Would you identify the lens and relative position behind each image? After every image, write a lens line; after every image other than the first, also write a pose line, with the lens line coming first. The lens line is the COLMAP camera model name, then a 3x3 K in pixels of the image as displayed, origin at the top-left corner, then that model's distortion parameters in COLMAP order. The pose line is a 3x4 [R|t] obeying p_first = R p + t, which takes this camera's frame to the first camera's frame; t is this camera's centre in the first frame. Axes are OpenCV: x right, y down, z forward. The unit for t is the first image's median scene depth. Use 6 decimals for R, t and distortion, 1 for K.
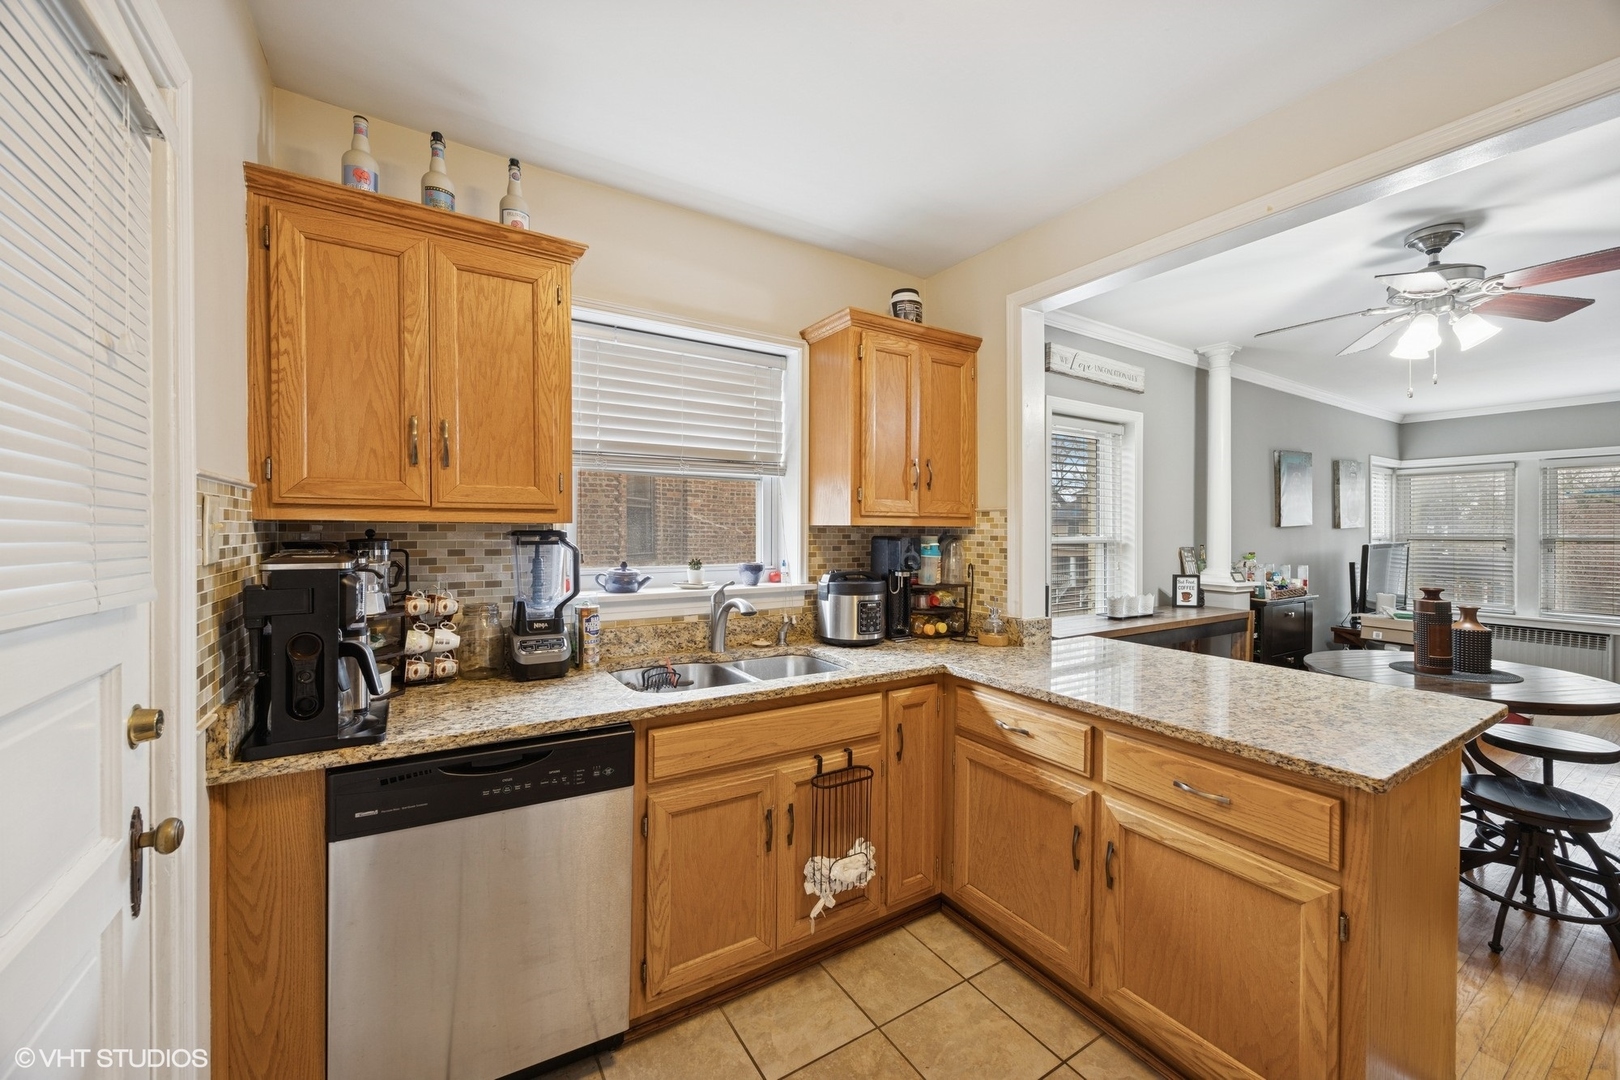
lens RADIAL K [[625.0, 0, 814.0], [0, 625.0, 533.5], [0, 0, 1]] dist [-0.003478, -0.000192]
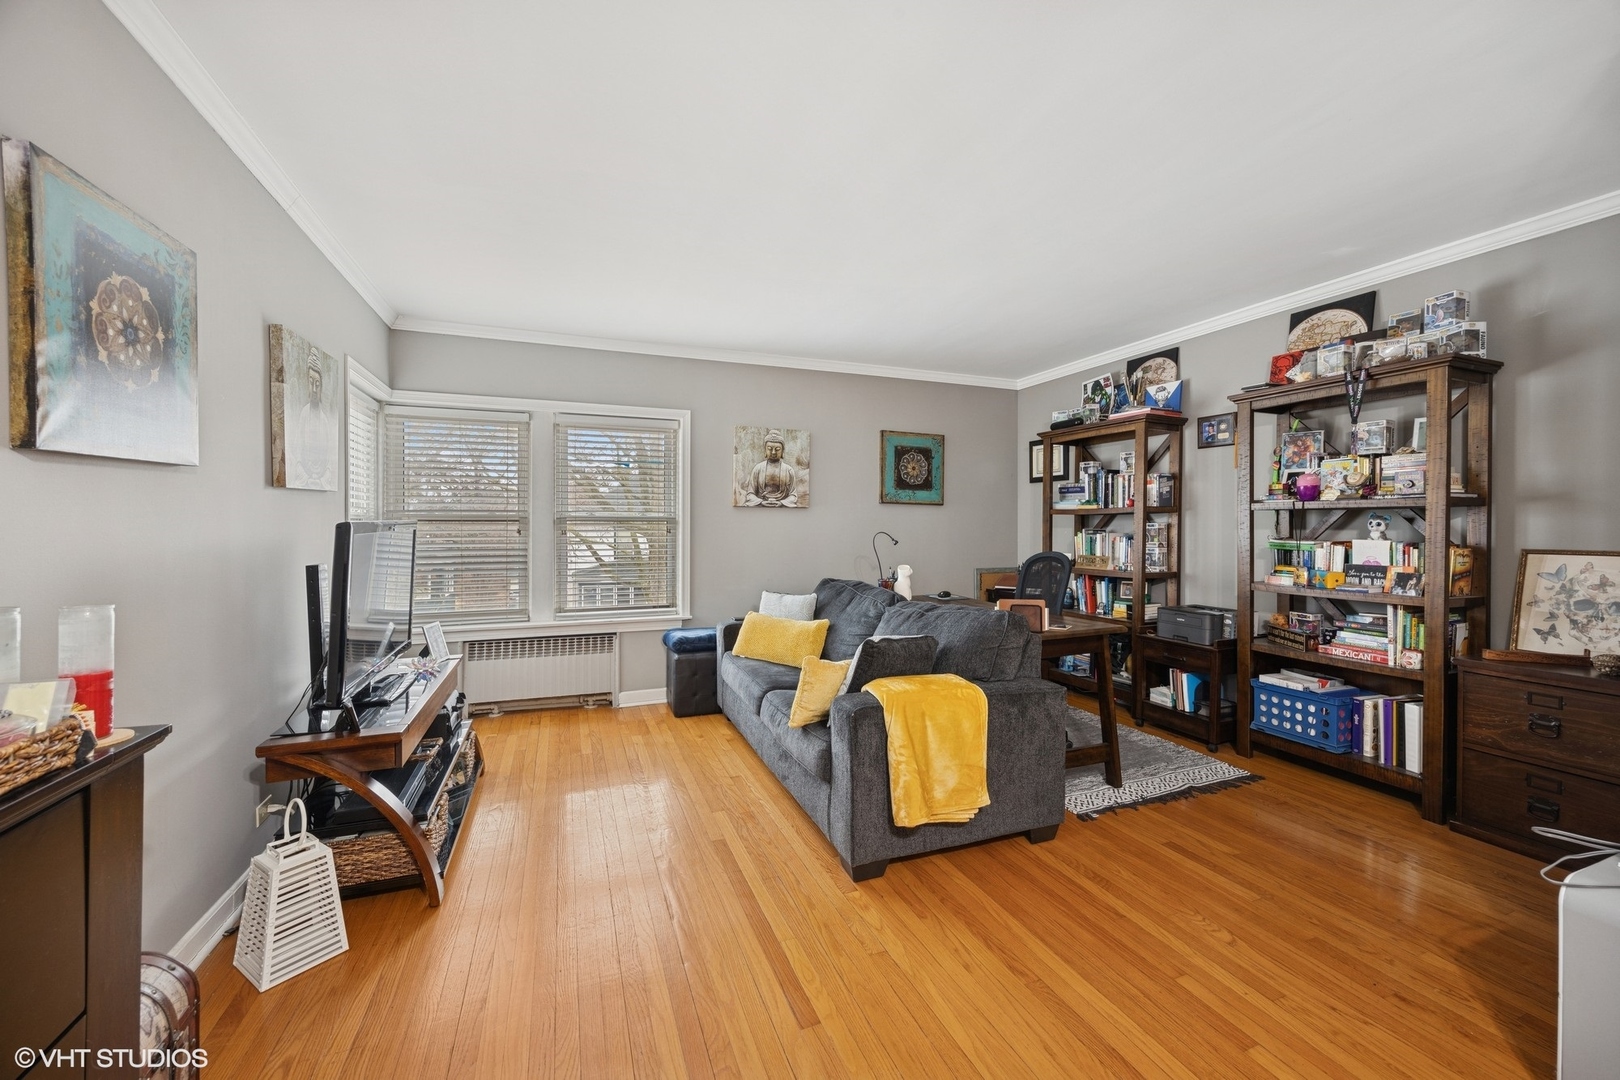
lens RADIAL K [[625.0, 0, 809.8], [0, 625.0, 521.2], [0, 0, 1]] dist [-0.003478, -0.000192]
pose [[0.188298, 0.003372, 0.982106, 0.708828], [0.005459, 0.999975, -0.004480, 0.027749], [-0.982097, 0.006205, 0.188275, 0.815815]]
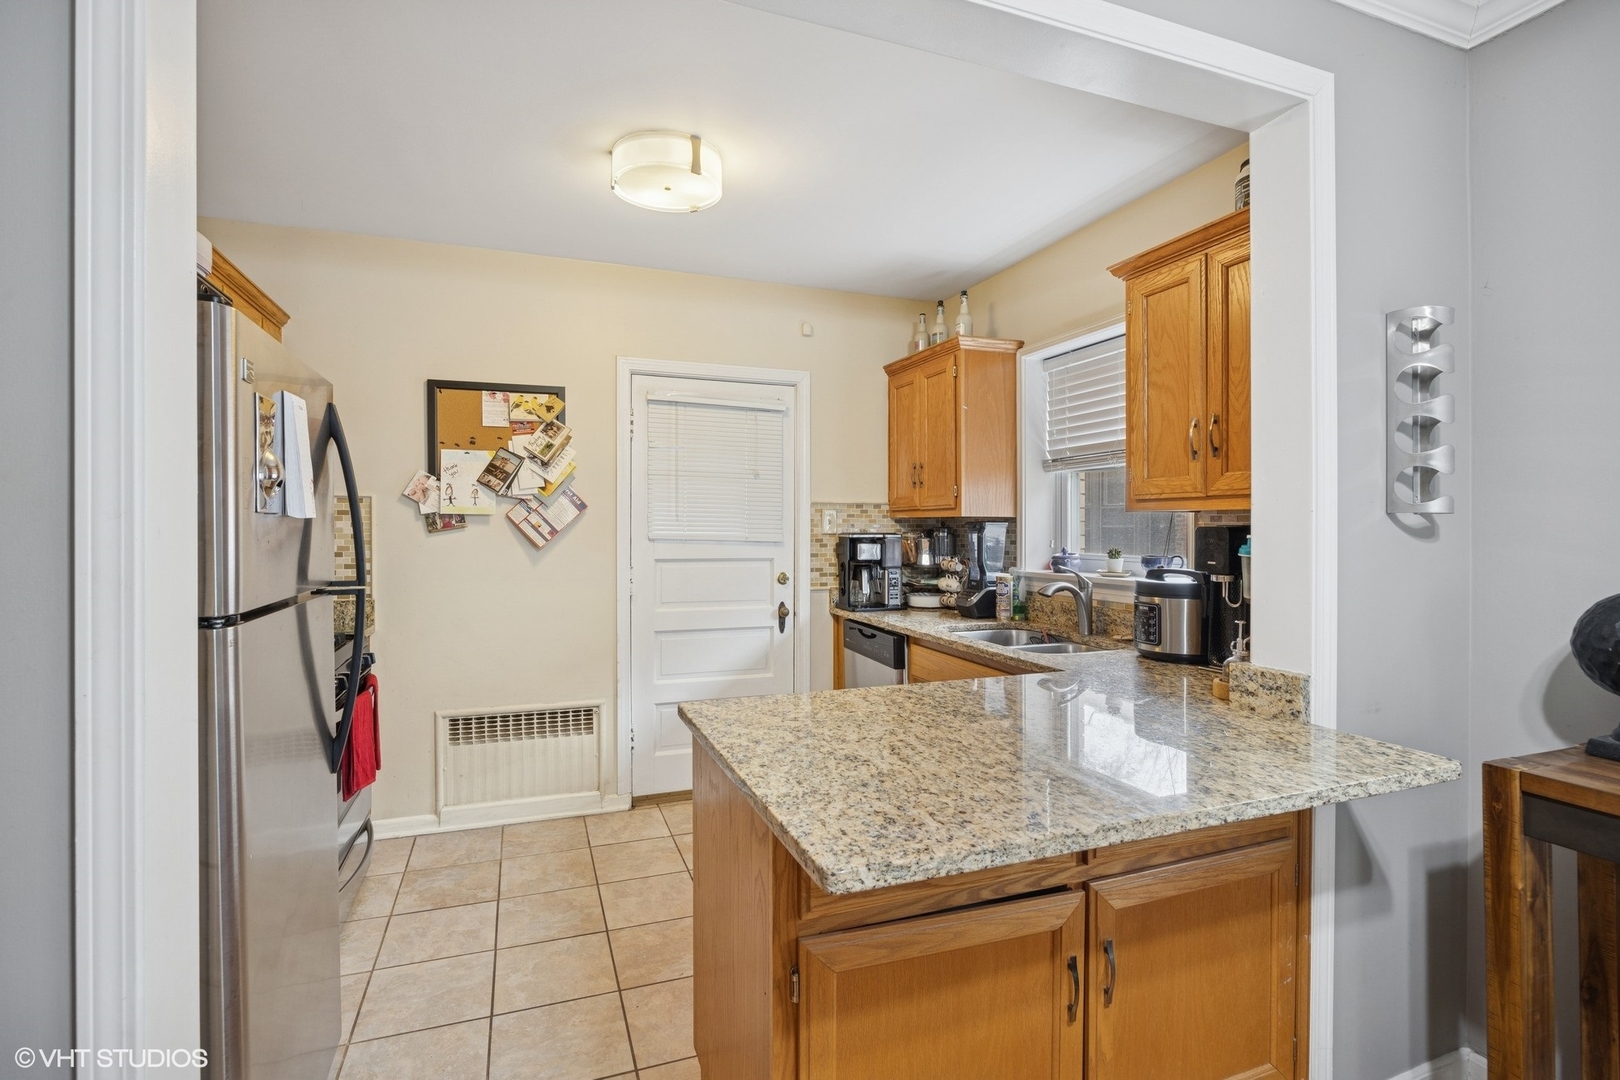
lens RADIAL K [[762.9, 0, 822.2], [0, 762.9, 546.6], [0, 0, 1]] dist [-0.017568, 0.000047]
pose [[-0.189872, 0.018366, -0.981637, 0.703195], [-0.009095, 0.999749, 0.020464, 0.010432], [0.981767, 0.012814, -0.189658, 0.470124]]
